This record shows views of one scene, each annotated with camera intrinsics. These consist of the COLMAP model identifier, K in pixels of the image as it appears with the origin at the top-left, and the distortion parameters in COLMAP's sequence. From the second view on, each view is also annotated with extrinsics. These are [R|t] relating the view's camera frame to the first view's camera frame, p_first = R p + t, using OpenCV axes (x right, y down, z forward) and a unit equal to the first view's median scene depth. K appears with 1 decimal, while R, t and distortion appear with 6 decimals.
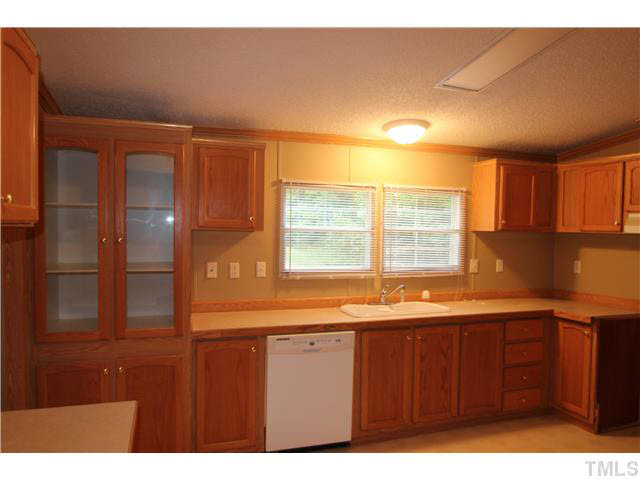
lens RADIAL K [[468.2, 0, 321.0], [0, 468.2, 251.4], [0, 0, 1]] dist [-0.029857, -0.000680]
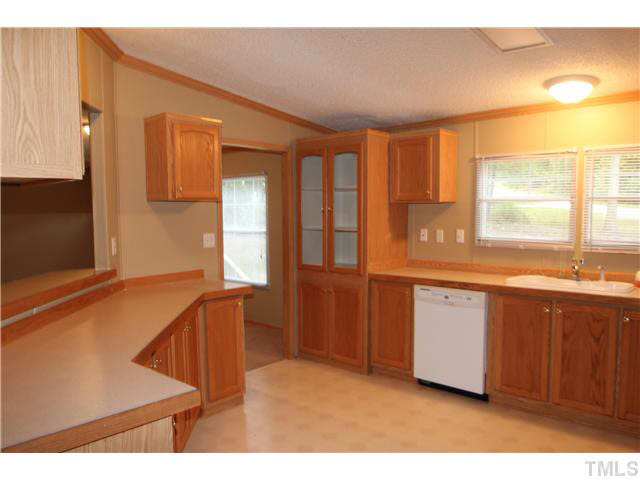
lens RADIAL K [[468.2, 0, 321.0], [0, 468.2, 251.4], [0, 0, 1]] dist [-0.029857, -0.000680]
pose [[0.510915, 0.055758, -0.857821, 0.685743], [-0.032257, 0.998435, 0.045686, 0.033965], [0.859026, 0.004329, 0.511914, 0.114180]]
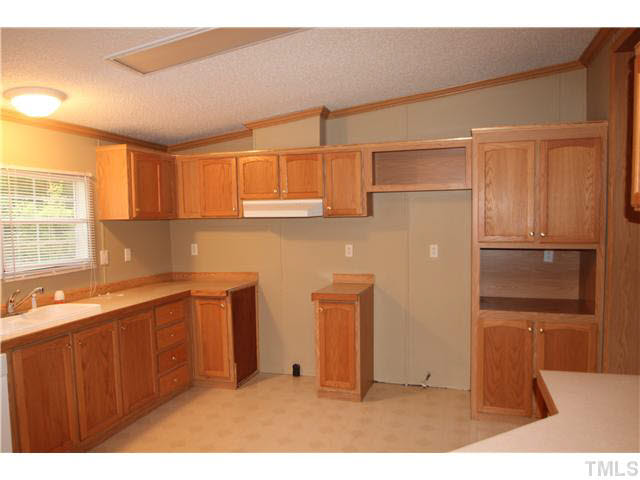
lens RADIAL K [[468.2, 0, 321.0], [0, 468.2, 251.4], [0, 0, 1]] dist [-0.029857, -0.000680]
pose [[0.591003, -0.083291, 0.802358, -0.187219], [0.065236, 0.996332, 0.055376, -0.004623], [-0.804027, 0.019615, 0.594269, 0.107535]]
